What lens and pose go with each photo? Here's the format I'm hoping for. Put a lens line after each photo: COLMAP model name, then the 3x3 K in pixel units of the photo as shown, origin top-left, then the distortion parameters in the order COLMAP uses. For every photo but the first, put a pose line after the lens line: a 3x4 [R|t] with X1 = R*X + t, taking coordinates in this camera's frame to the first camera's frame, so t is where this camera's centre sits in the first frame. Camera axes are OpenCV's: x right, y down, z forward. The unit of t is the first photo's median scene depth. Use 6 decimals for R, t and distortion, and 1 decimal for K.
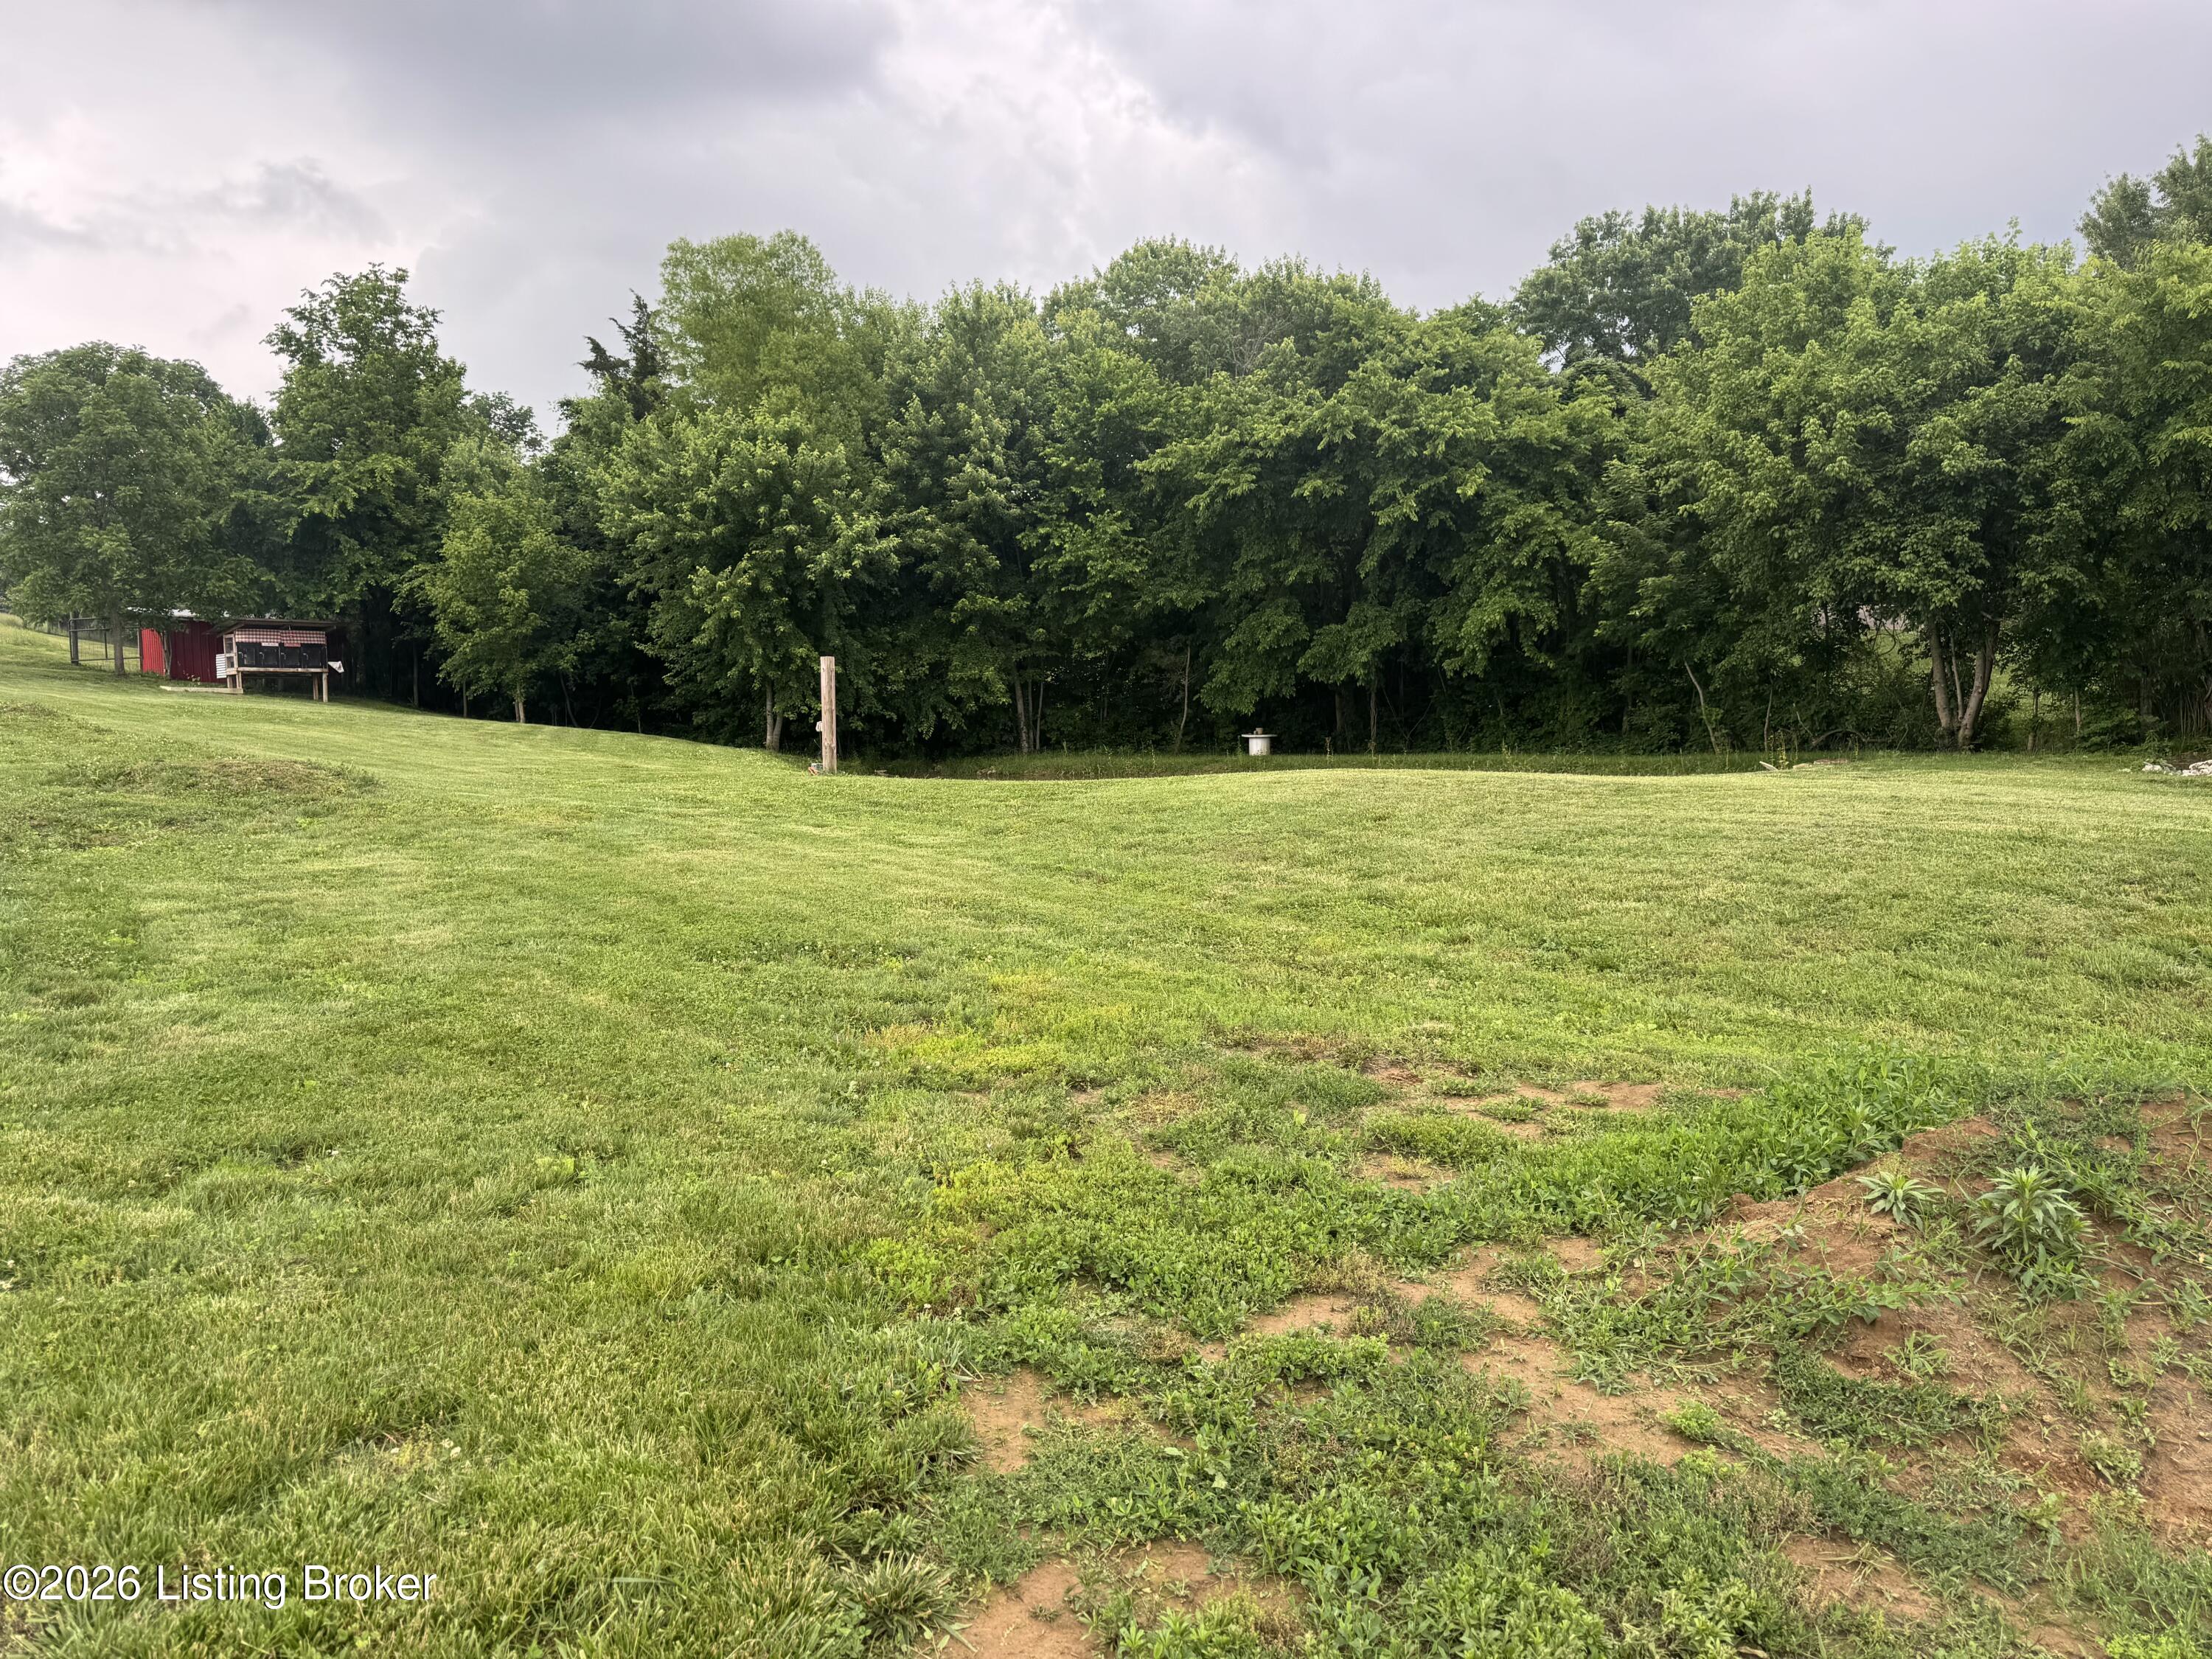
lens RADIAL K [[1560.4, 0, 1076.6], [0, 1560.4, 829.5], [0, 0, 1]] dist [0.084999, -0.107713]
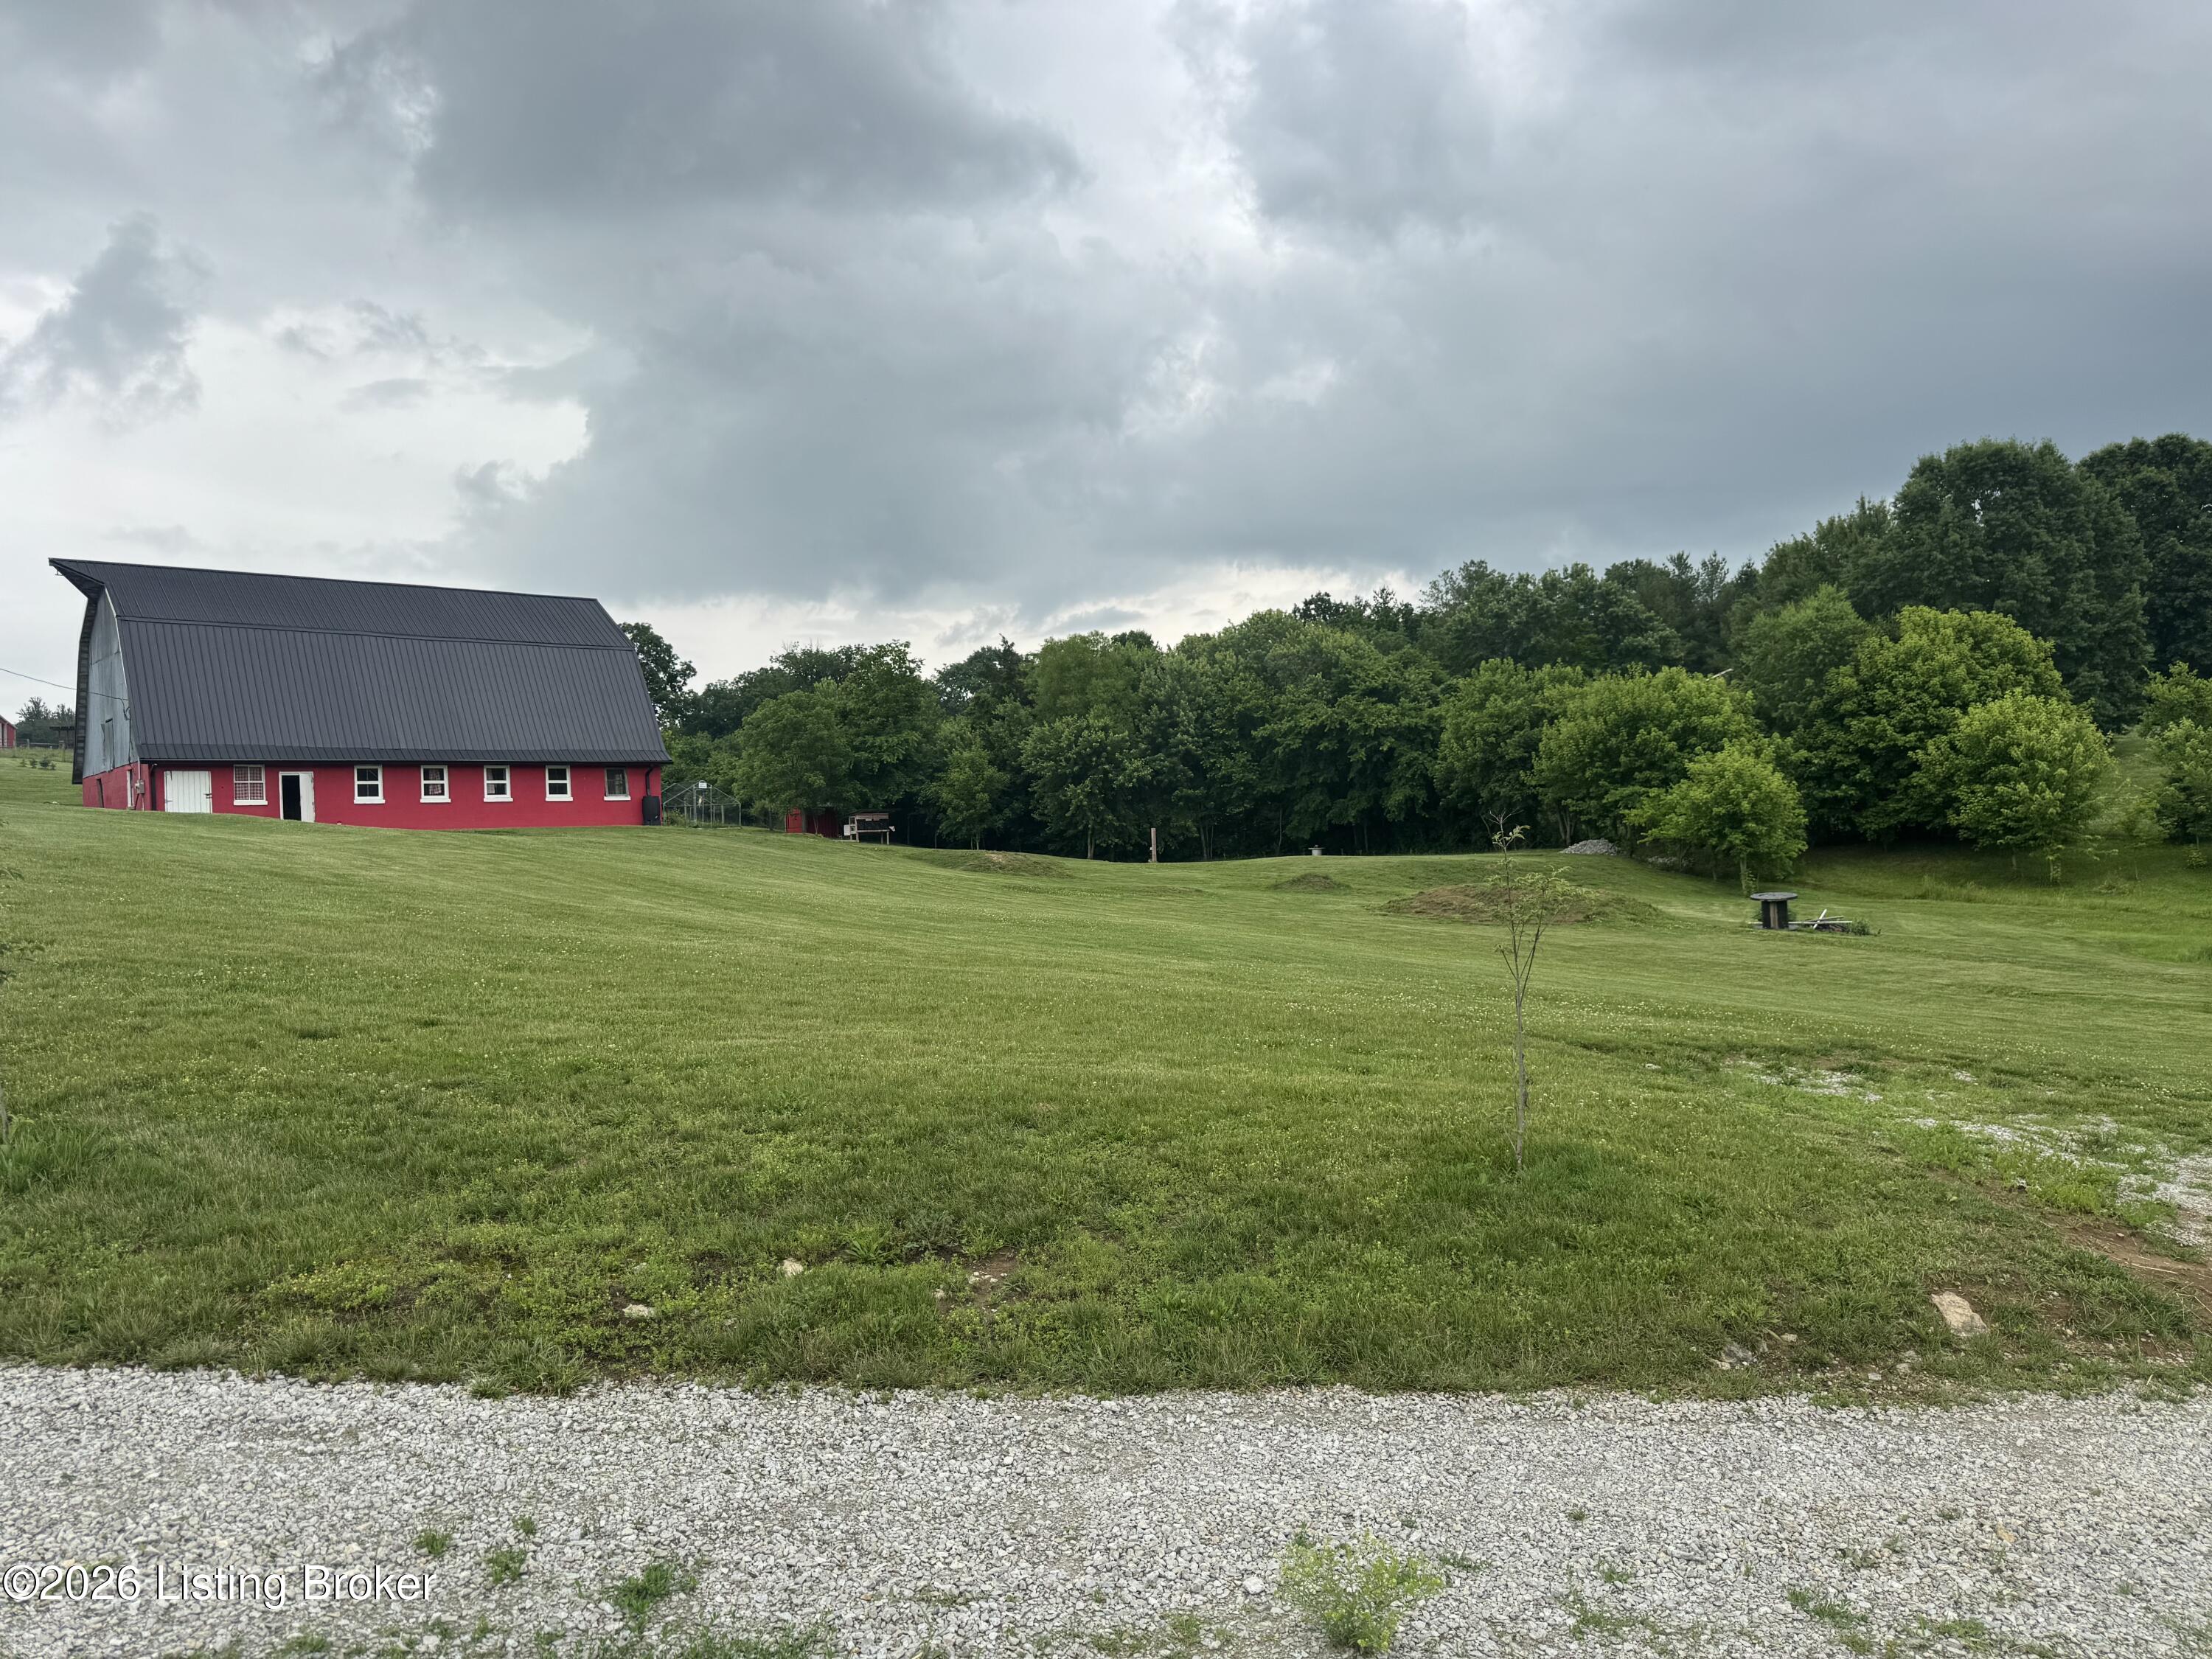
lens RADIAL K [[1560.4, 0, 1076.6], [0, 1560.4, 829.5], [0, 0, 1]] dist [0.084999, -0.107713]
pose [[0.994322, -0.027373, -0.102829, 0.073015], [0.019535, 0.996881, -0.076469, 0.440776], [0.104602, 0.074027, 0.991755, -7.128891]]
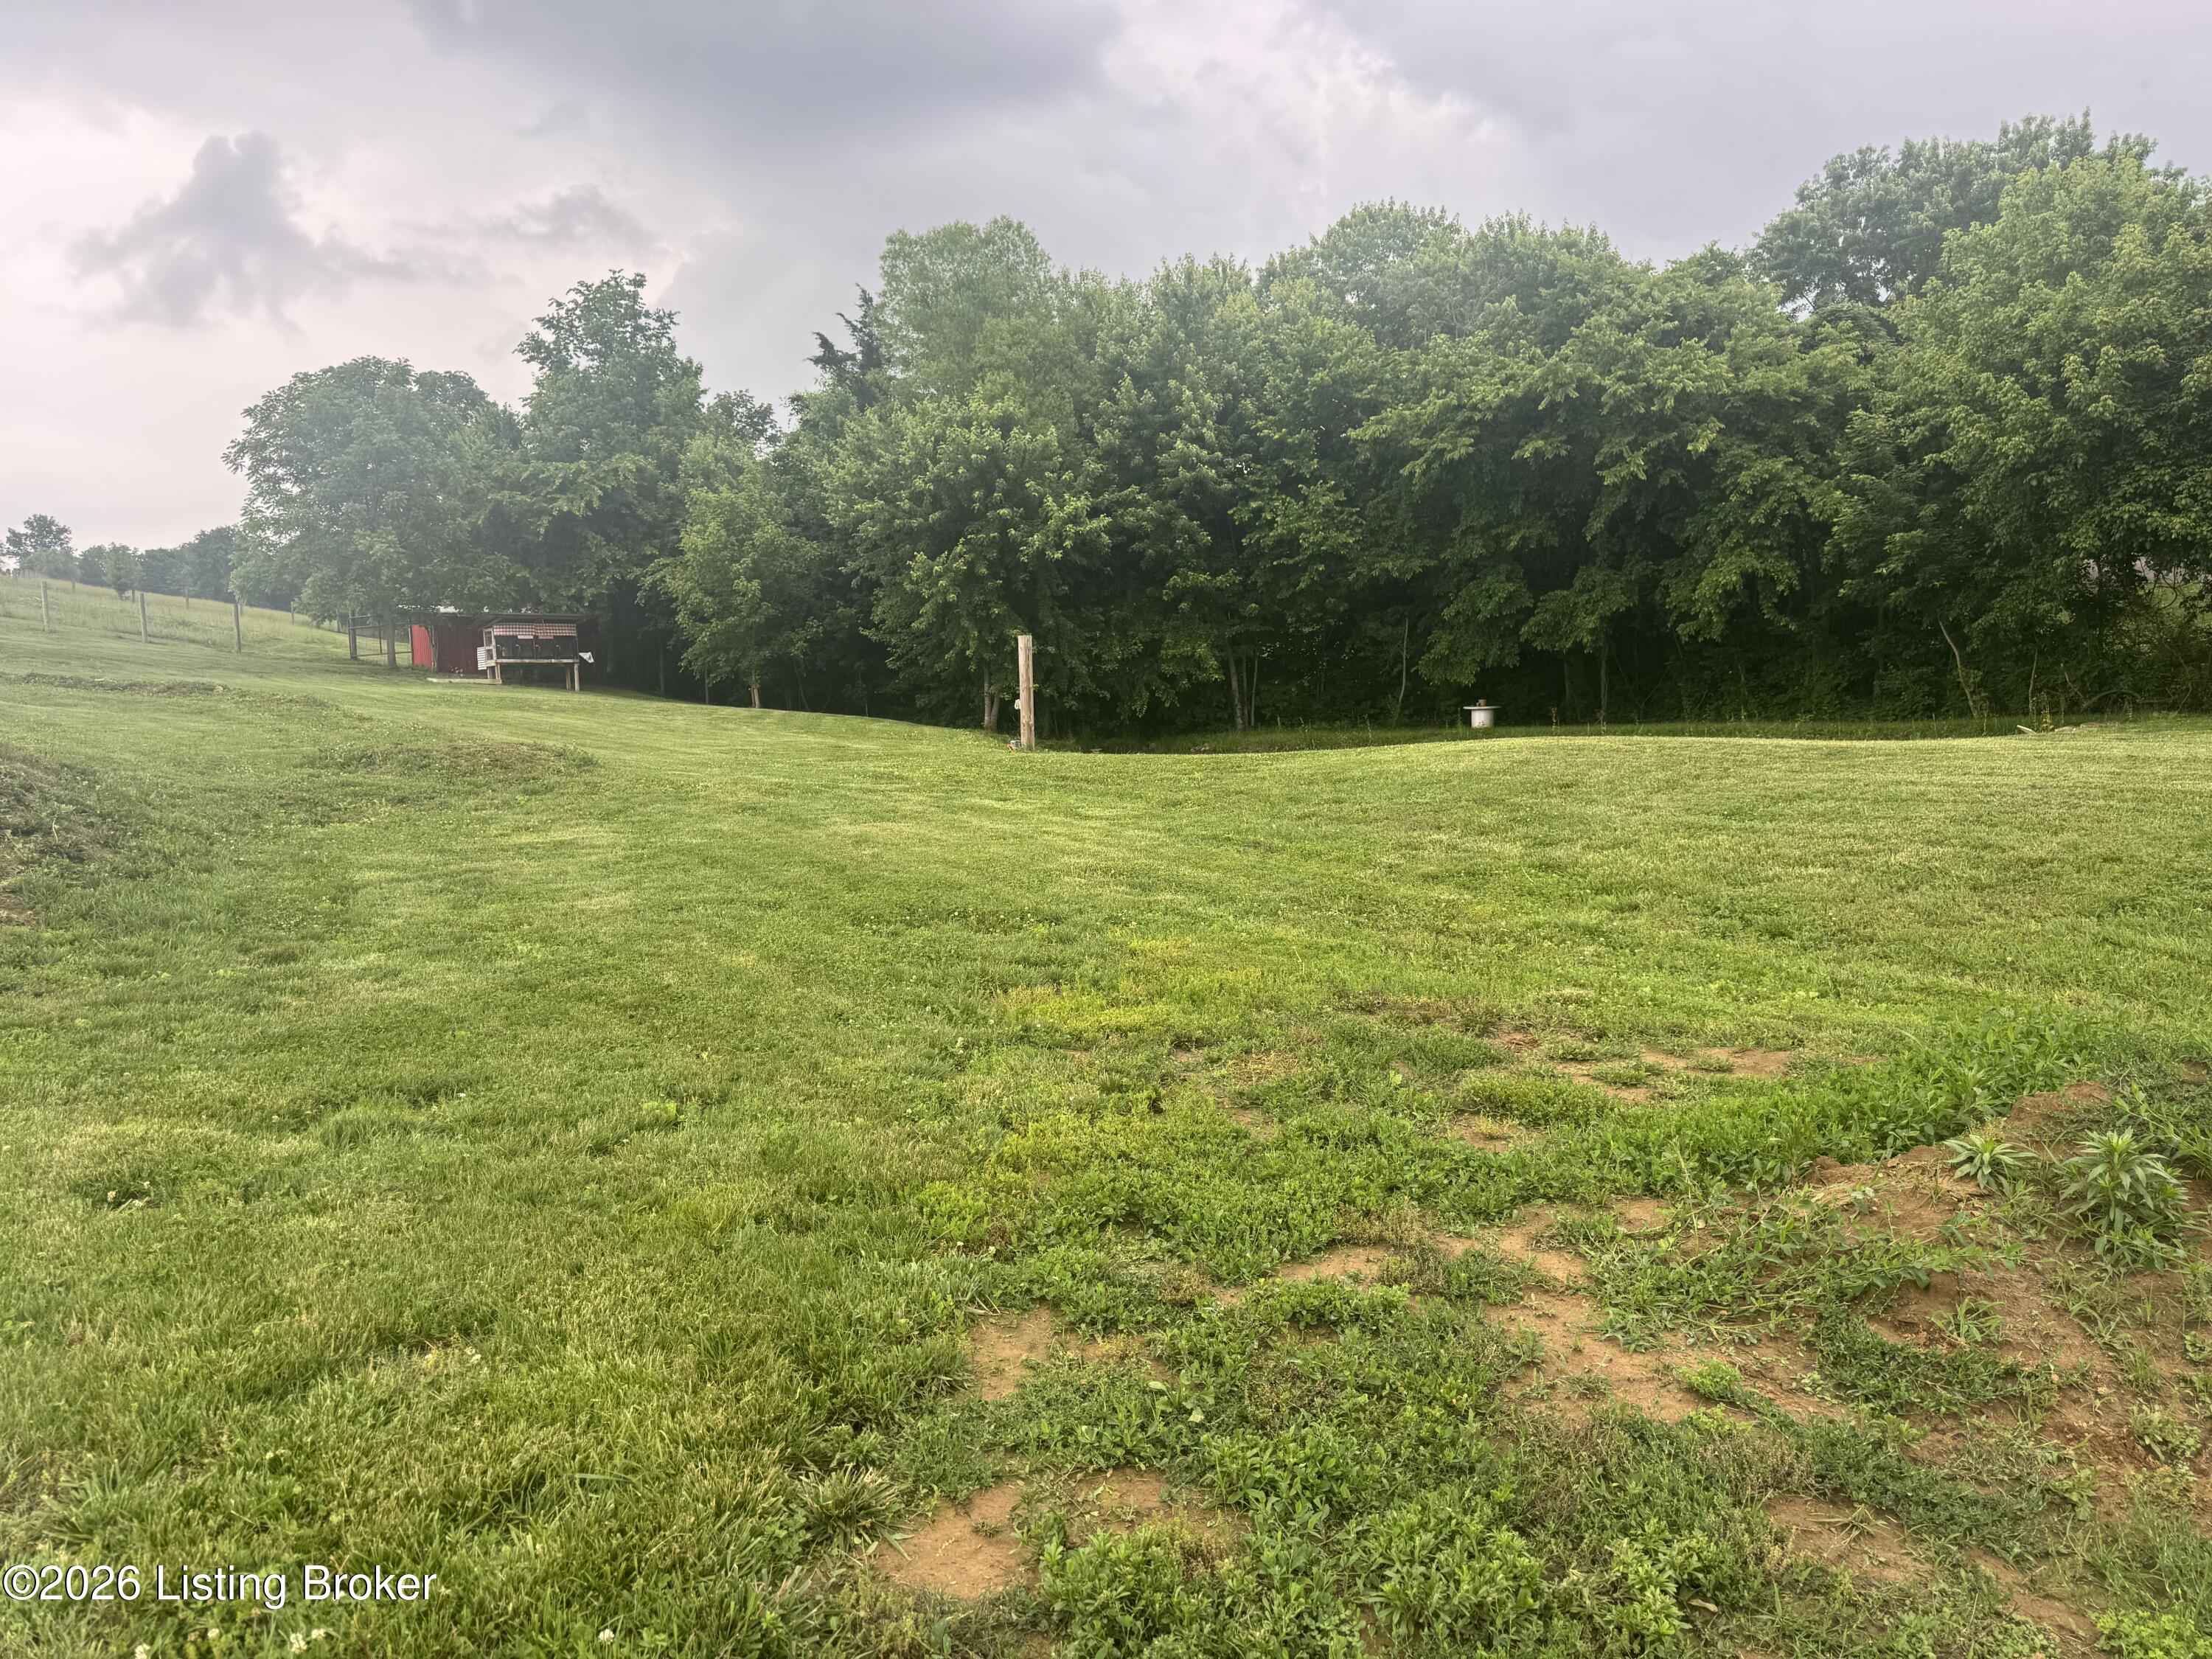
lens RADIAL K [[1557.5, 0, 1106.0], [0, 1557.5, 829.5], [0, 0, 1]] dist [0.097890, -0.132169]
pose [[0.991885, -0.006612, -0.126968, 0.054737], [0.008325, 0.999881, 0.012968, 0.007900], [0.126867, -0.013920, 0.991822, -0.001150]]
